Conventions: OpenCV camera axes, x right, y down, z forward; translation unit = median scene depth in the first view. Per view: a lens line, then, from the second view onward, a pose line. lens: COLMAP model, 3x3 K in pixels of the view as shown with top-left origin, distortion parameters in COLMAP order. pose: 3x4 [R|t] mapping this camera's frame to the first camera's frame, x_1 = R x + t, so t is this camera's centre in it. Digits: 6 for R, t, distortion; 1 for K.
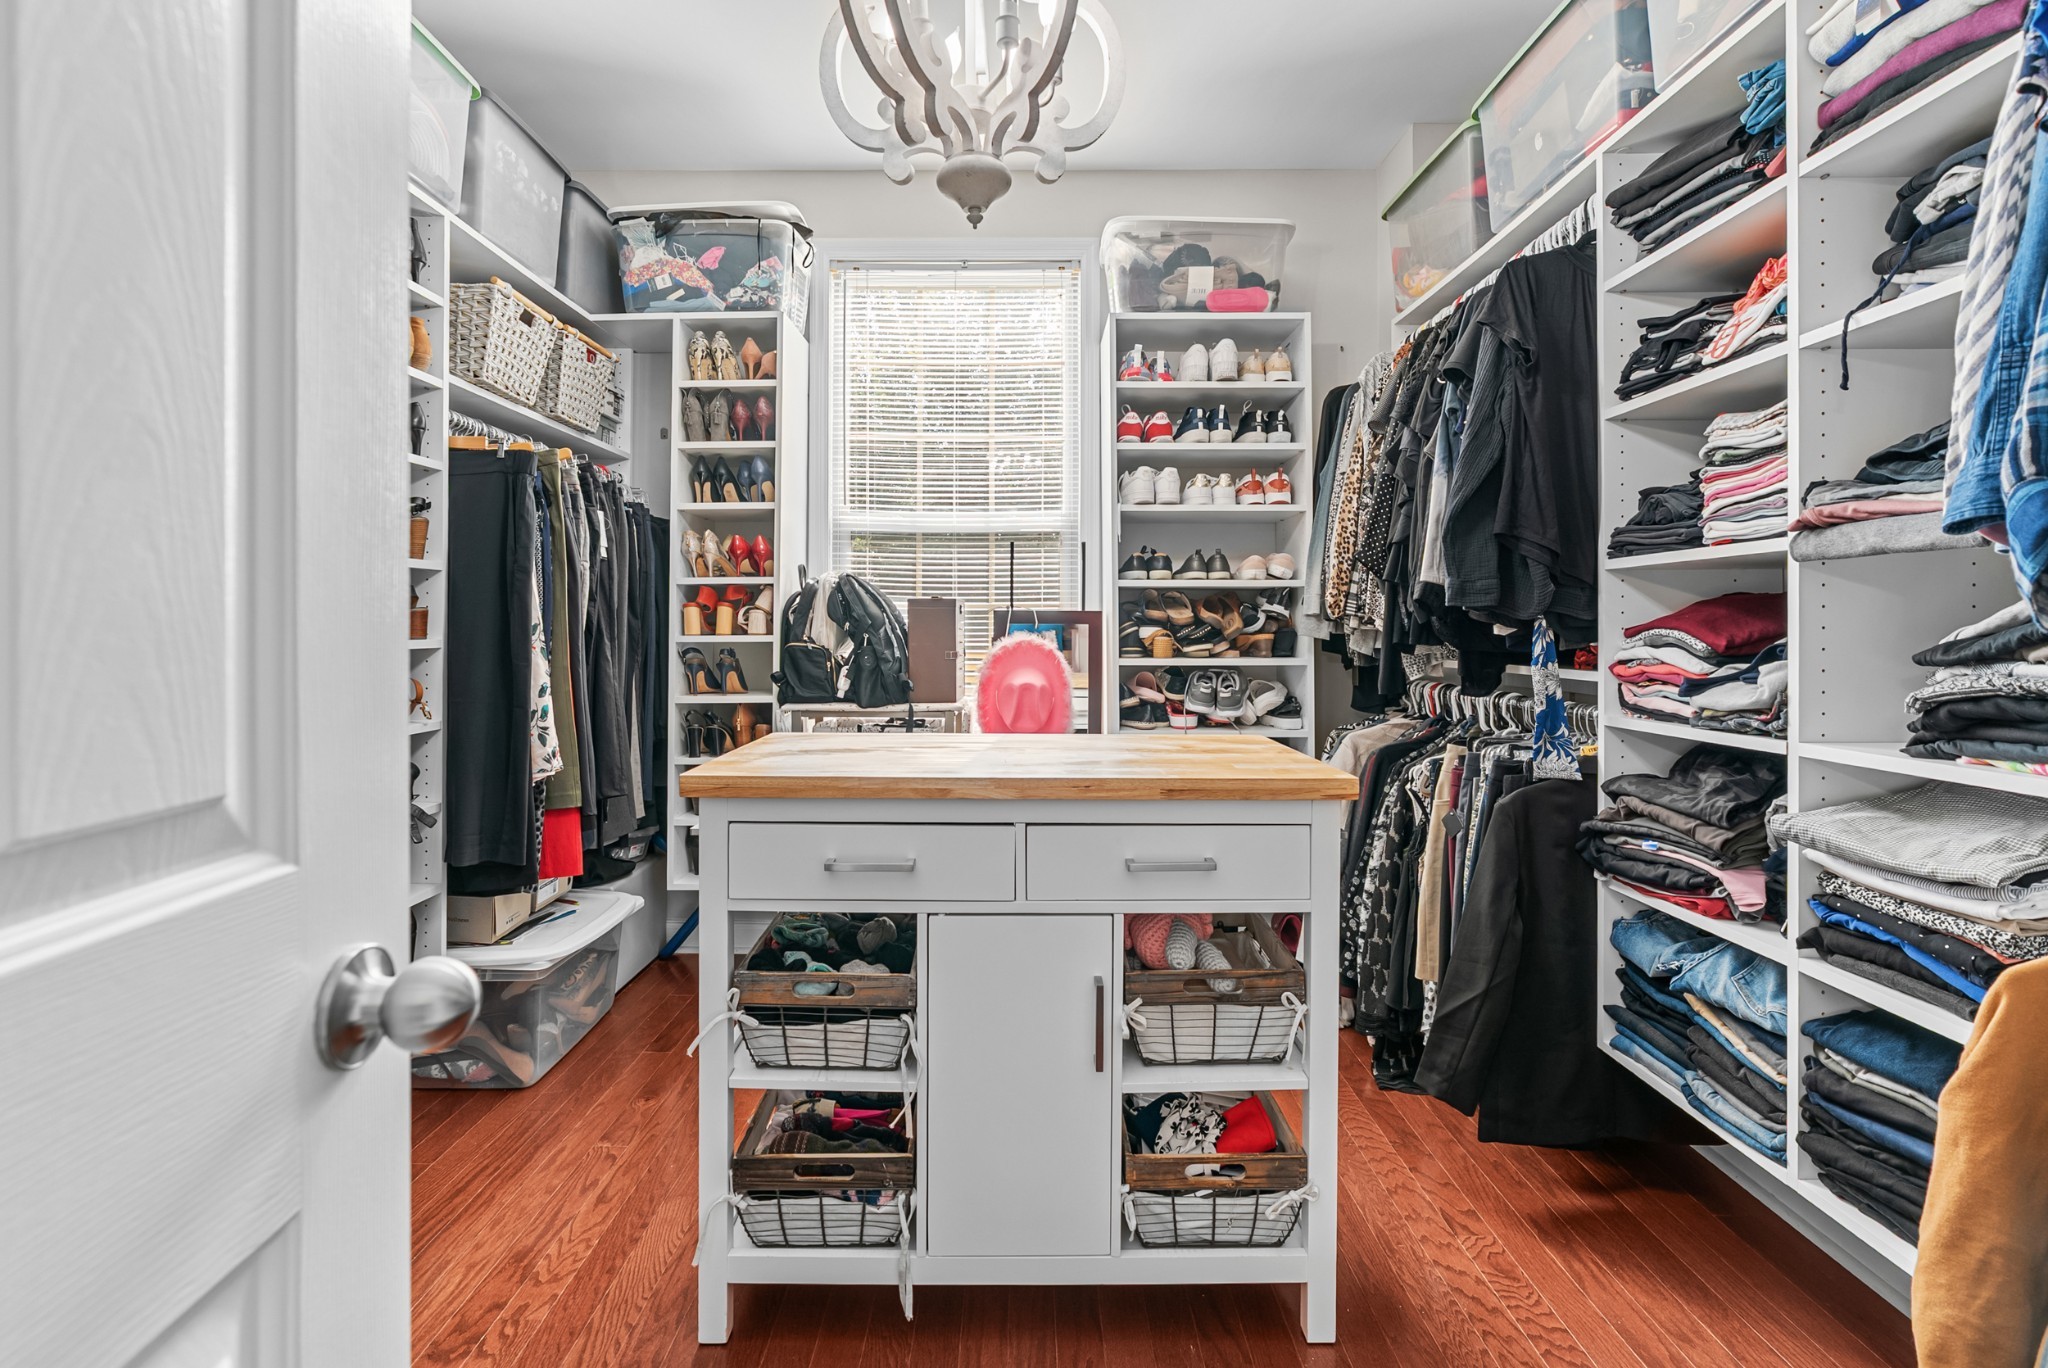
lens RADIAL K [[949.8, 0, 1035.0], [0, 949.8, 648.8], [0, 0, 1]] dist [-0.001800, 0.000444]
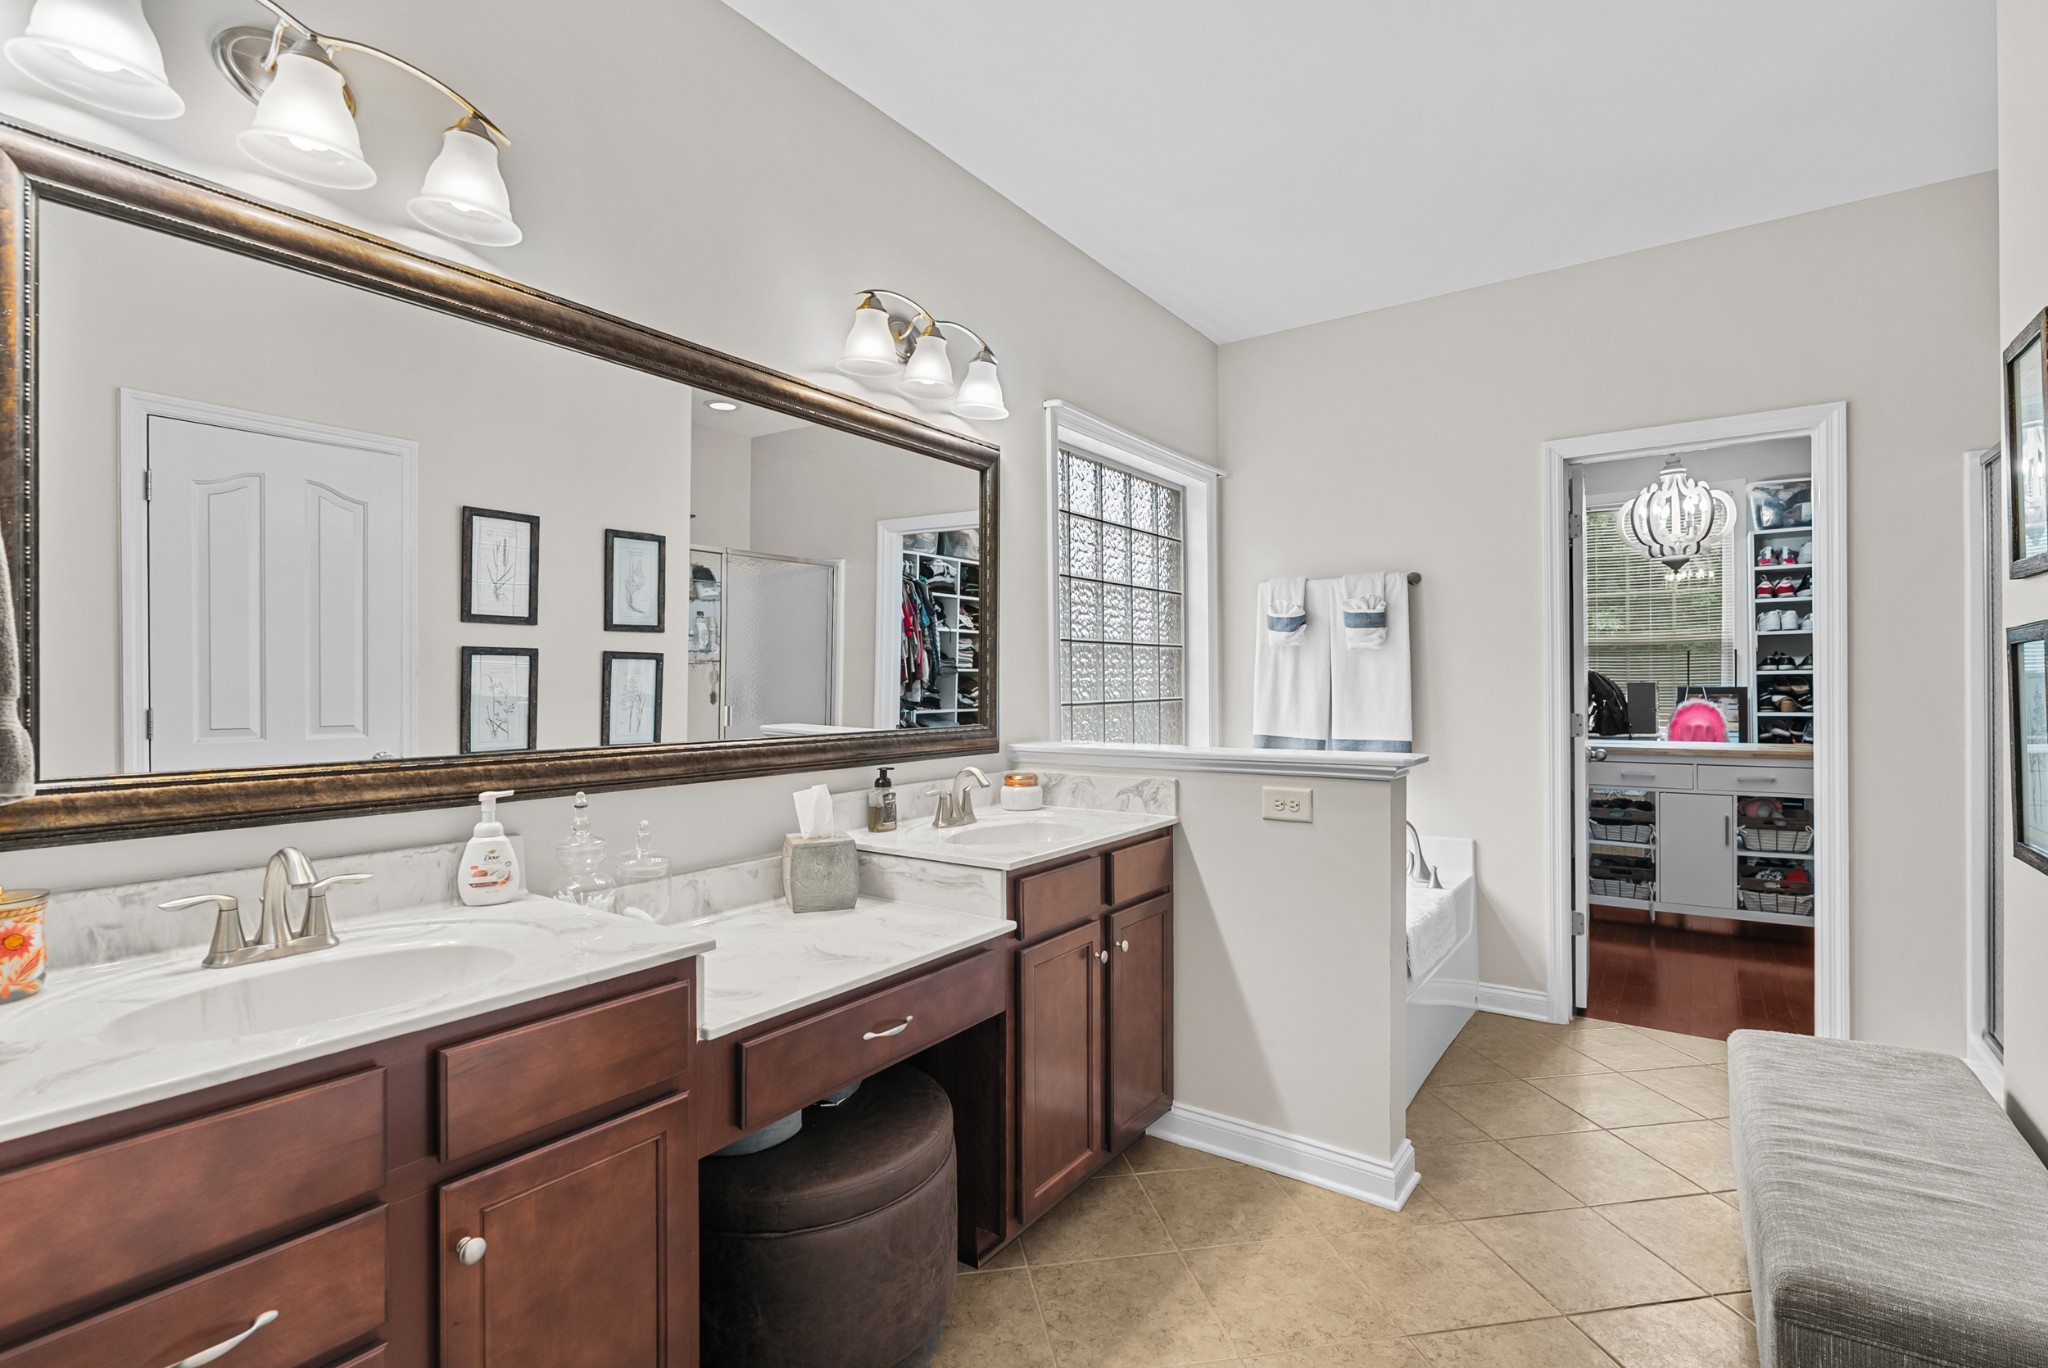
lens RADIAL K [[1008.4, 0, 1011.0], [0, 1008.4, 691.6], [0, 0, 1]] dist [0.015590, 0.001347]
pose [[0.822172, -0.007125, -0.569194, 0.019450], [0.001588, 0.999946, -0.010222, -0.012818], [0.569237, 0.007500, 0.822140, -1.529335]]
